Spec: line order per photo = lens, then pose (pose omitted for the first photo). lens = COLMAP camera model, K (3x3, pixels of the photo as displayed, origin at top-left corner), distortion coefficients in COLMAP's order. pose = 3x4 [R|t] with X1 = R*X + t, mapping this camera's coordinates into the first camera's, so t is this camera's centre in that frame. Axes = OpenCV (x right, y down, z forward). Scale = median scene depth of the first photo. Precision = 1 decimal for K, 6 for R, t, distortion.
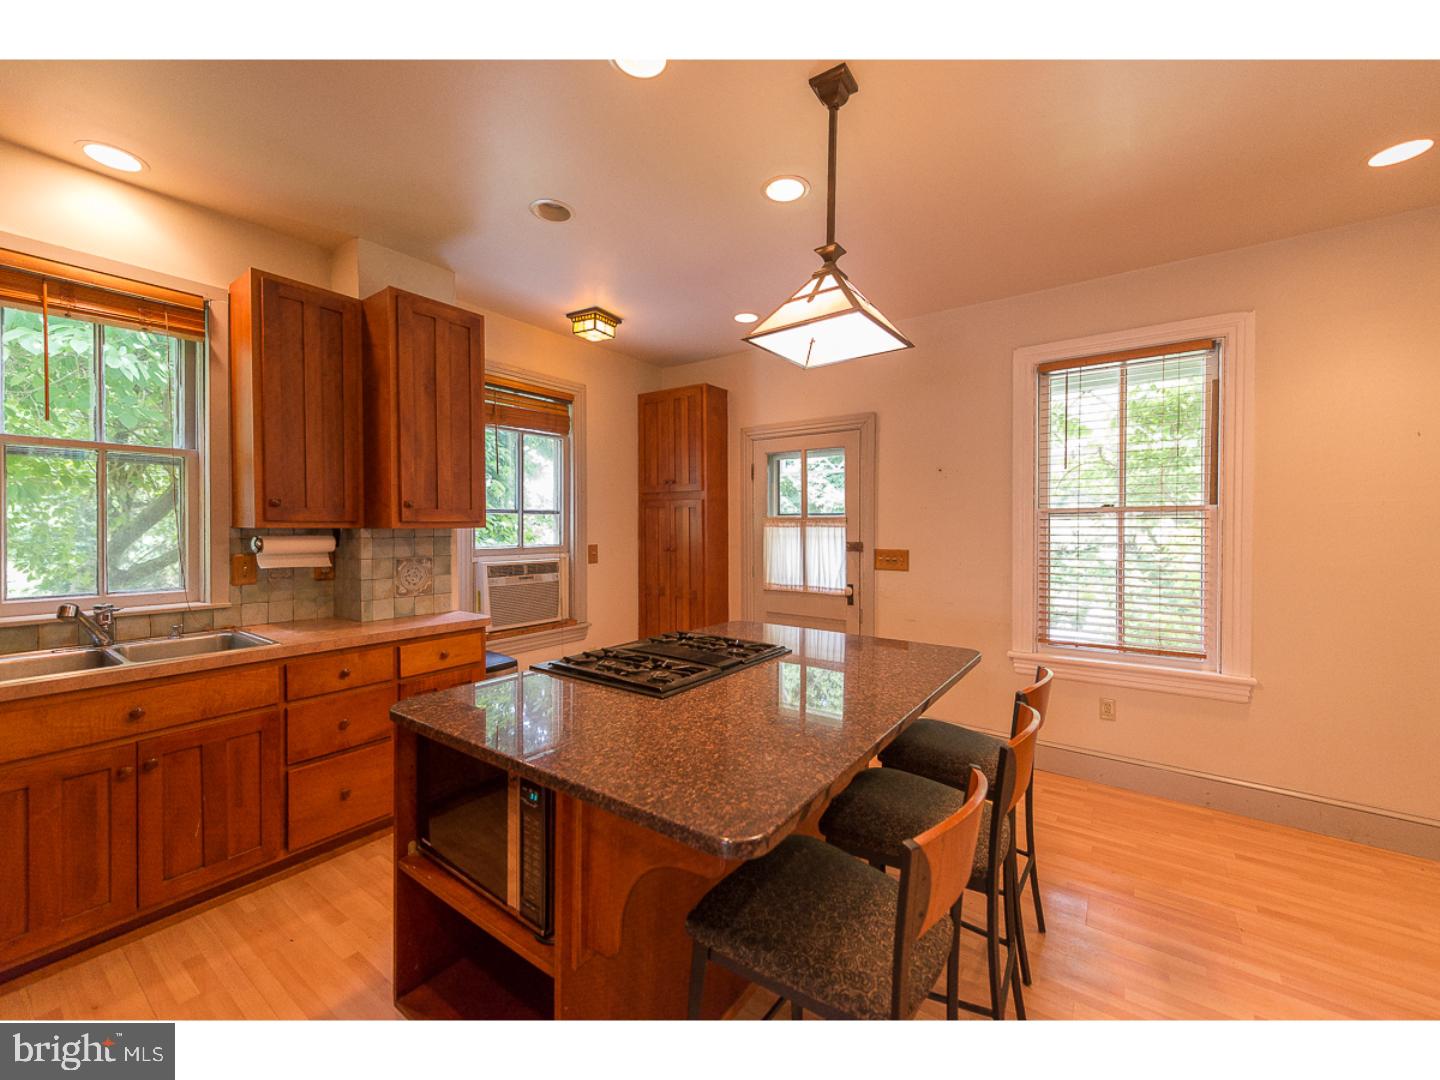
lens RADIAL K [[580.5, 0, 727.3], [0, 580.5, 547.4], [0, 0, 1]] dist [-0.000004, -0.000169]
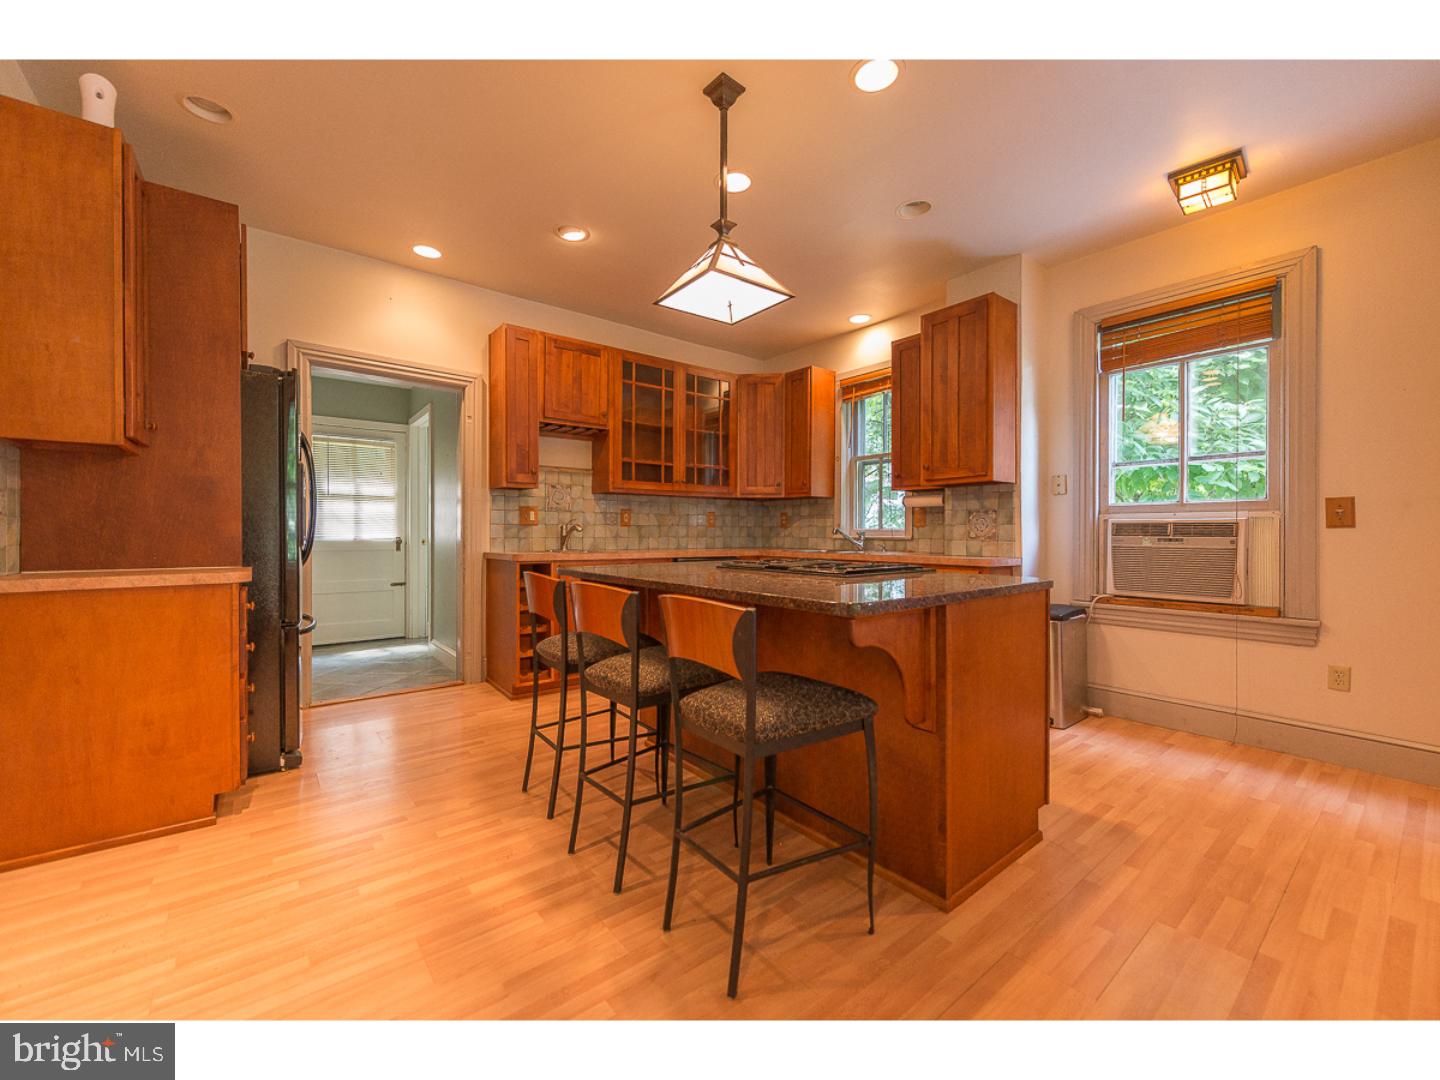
lens RADIAL K [[580.5, 0, 727.3], [0, 580.5, 547.4], [0, 0, 1]] dist [-0.000004, -0.000169]
pose [[-0.282532, 0.020021, -0.959049, 0.588175], [-0.038974, 0.998717, 0.032330, 0.058484], [0.958466, 0.046513, -0.281390, 0.607551]]
